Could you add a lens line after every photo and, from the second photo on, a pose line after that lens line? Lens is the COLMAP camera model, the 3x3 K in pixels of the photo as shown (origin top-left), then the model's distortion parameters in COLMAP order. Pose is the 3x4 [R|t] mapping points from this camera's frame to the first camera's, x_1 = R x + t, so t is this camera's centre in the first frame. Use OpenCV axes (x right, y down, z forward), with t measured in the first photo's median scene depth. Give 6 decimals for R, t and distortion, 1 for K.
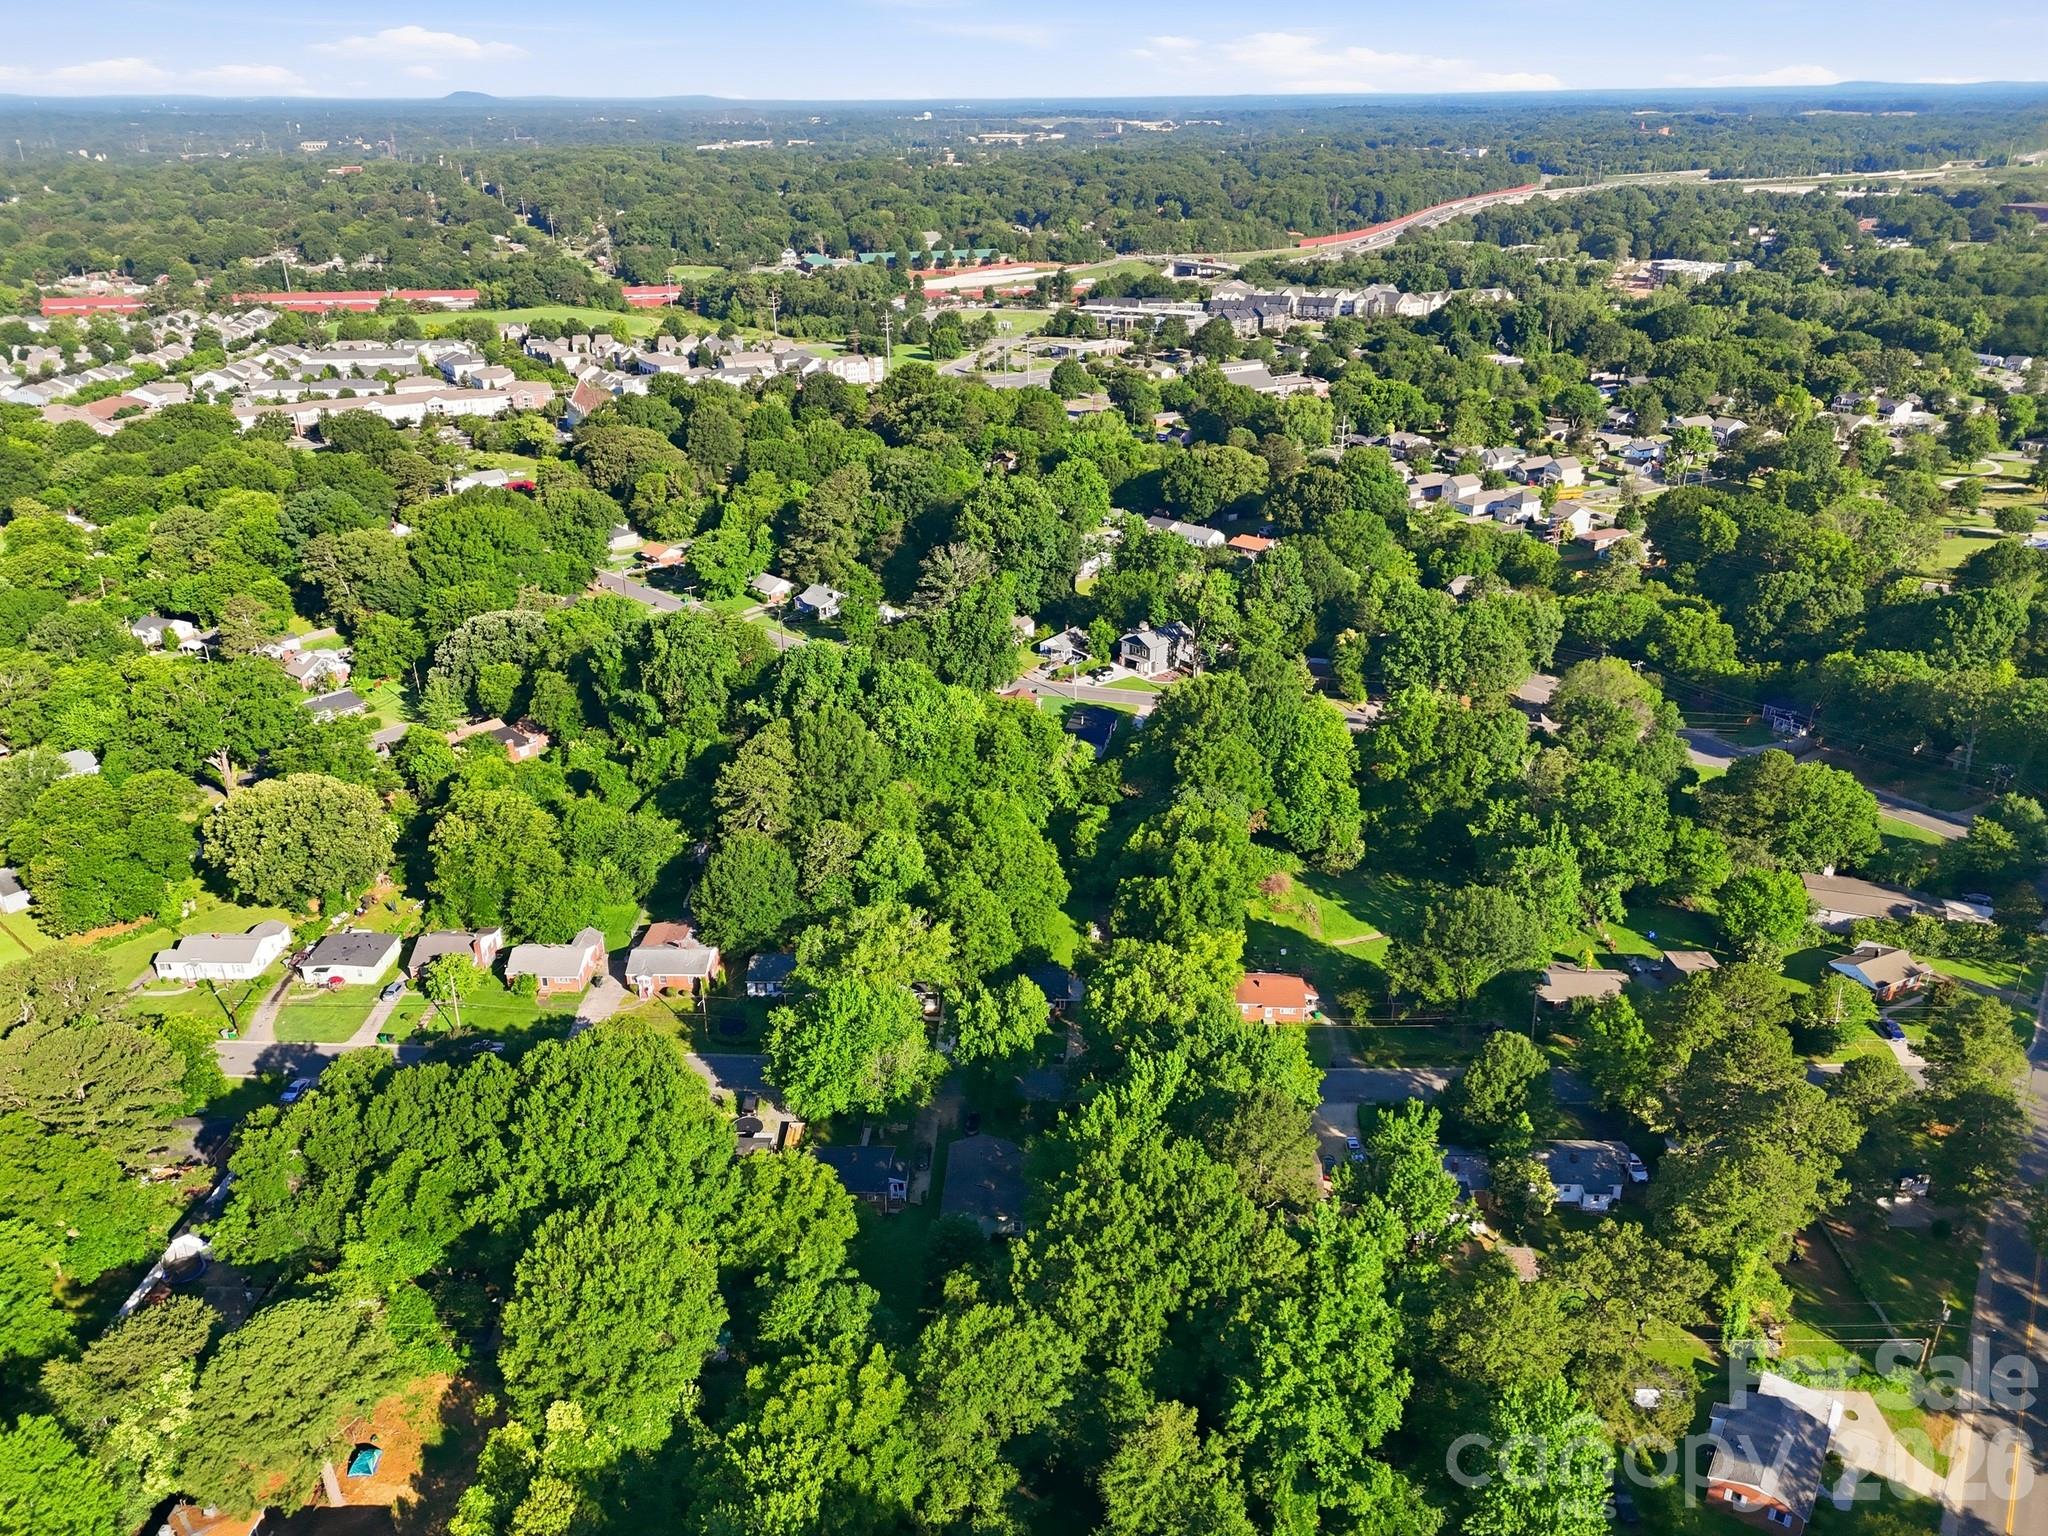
lens RADIAL K [[1506.2, 0, 1040.0], [0, 1506.2, 763.0], [0, 0, 1]] dist [0.062560, -0.057328]
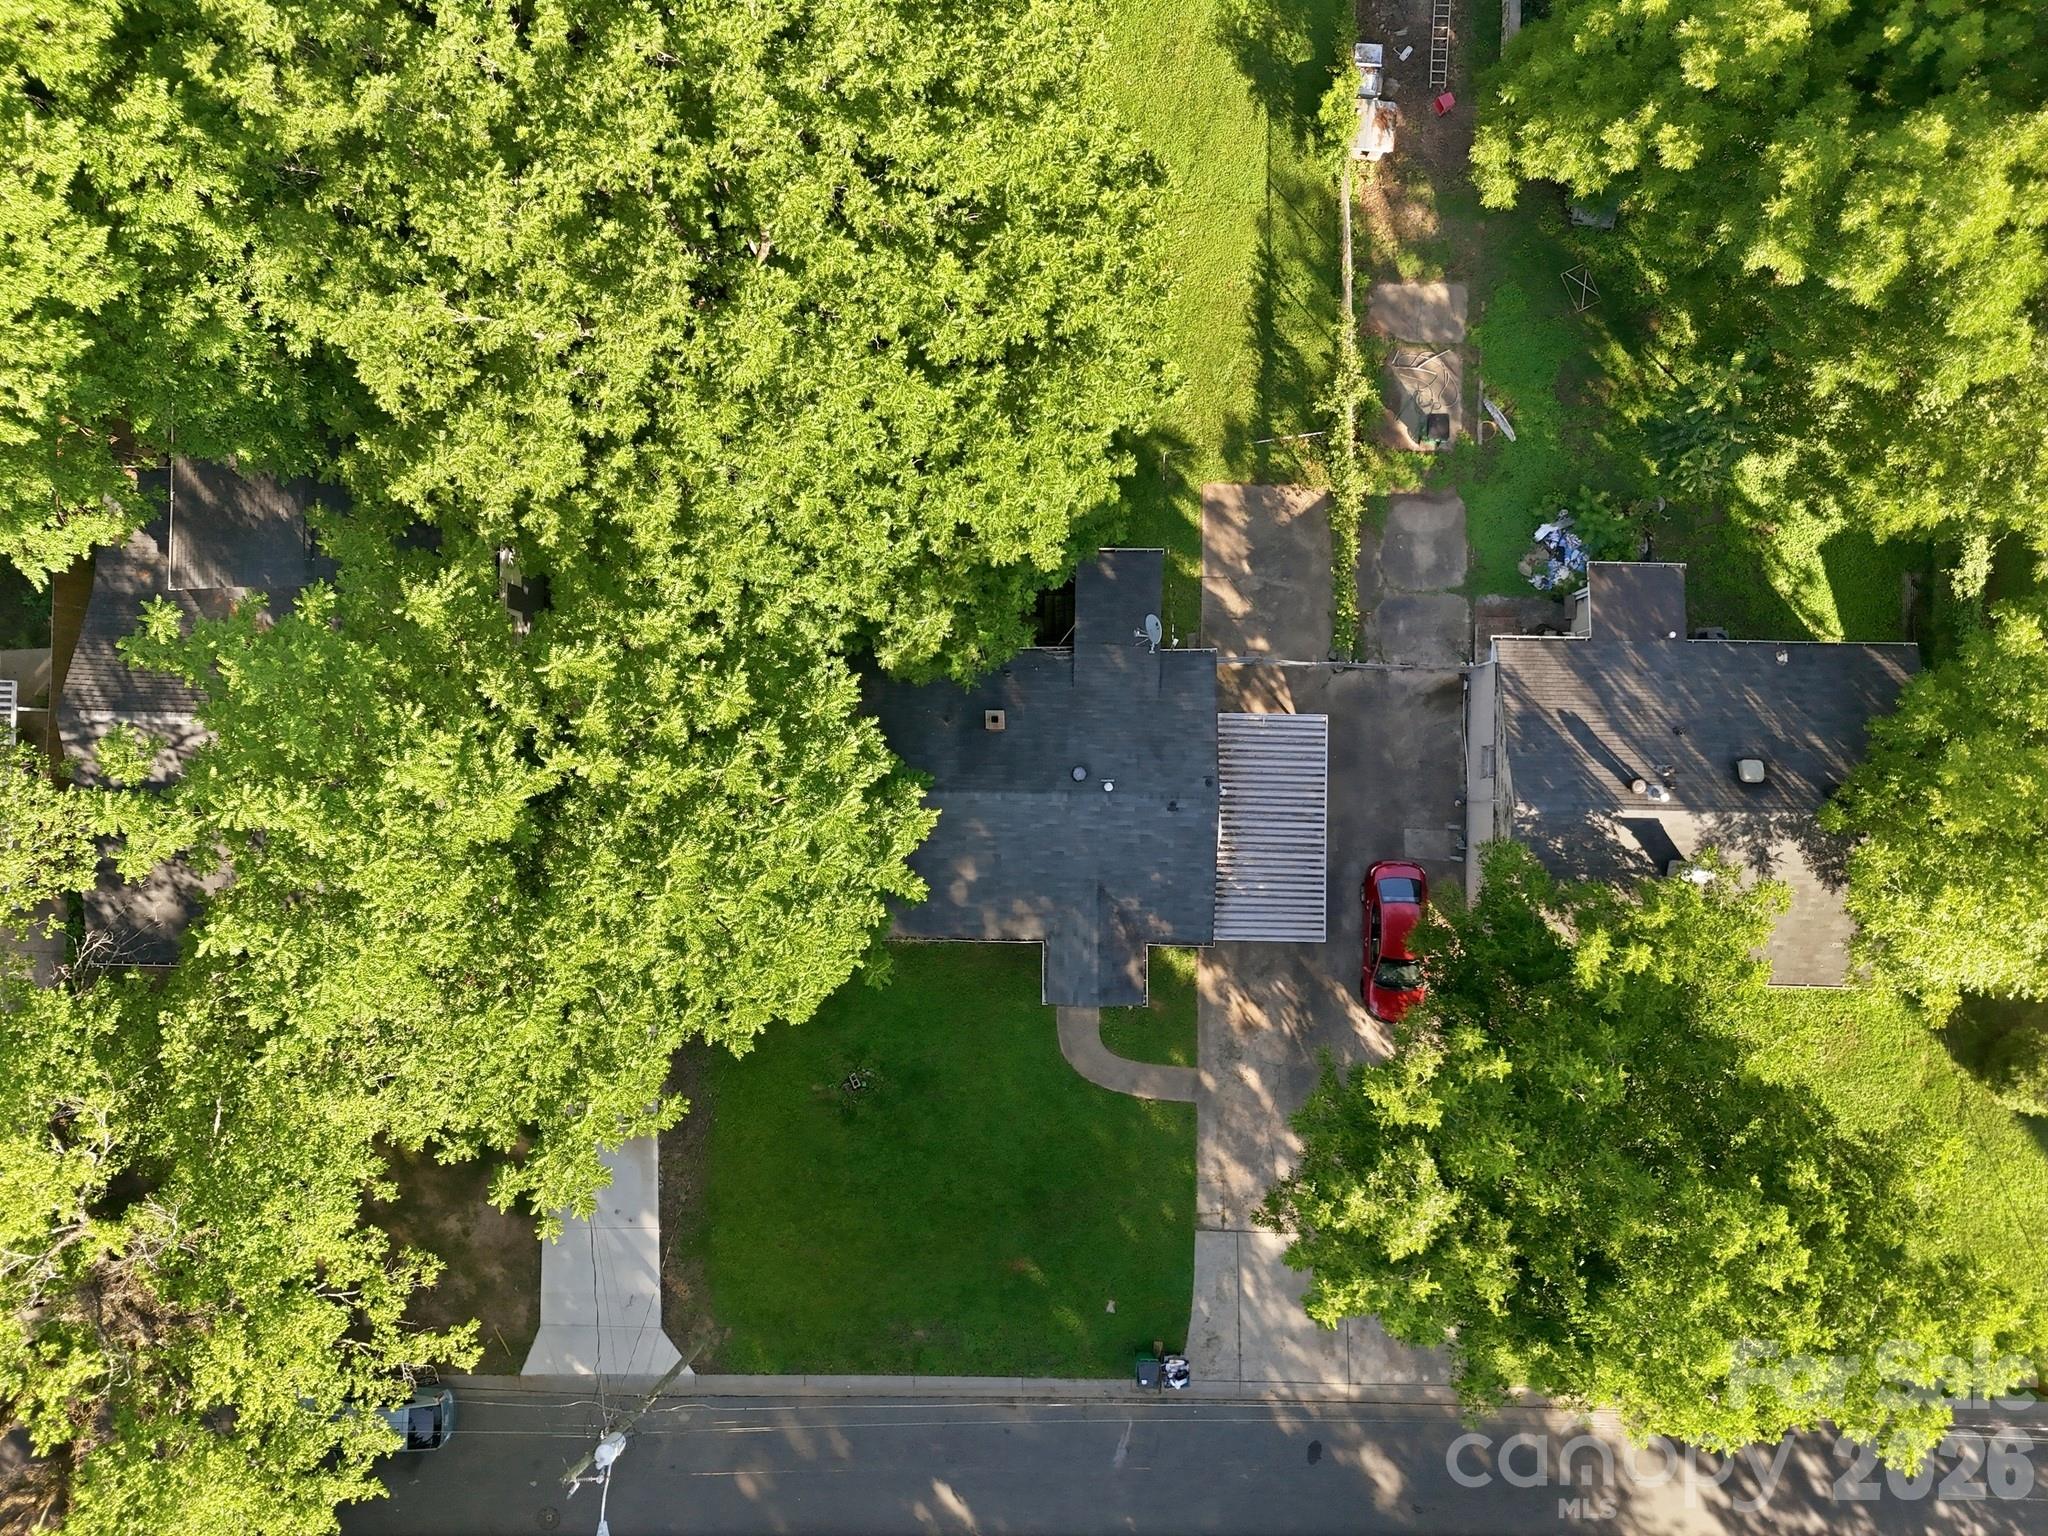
lens RADIAL K [[1506.2, 0, 1018.3], [0, 1506.2, 765.1], [0, 0, 1]] dist [0.062560, -0.057328]
pose [[0.999794, -0.009848, -0.017767, -0.001356], [0.020252, 0.414670, 0.909746, -0.018213], [-0.001592, -0.909918, 0.414784, 0.811542]]
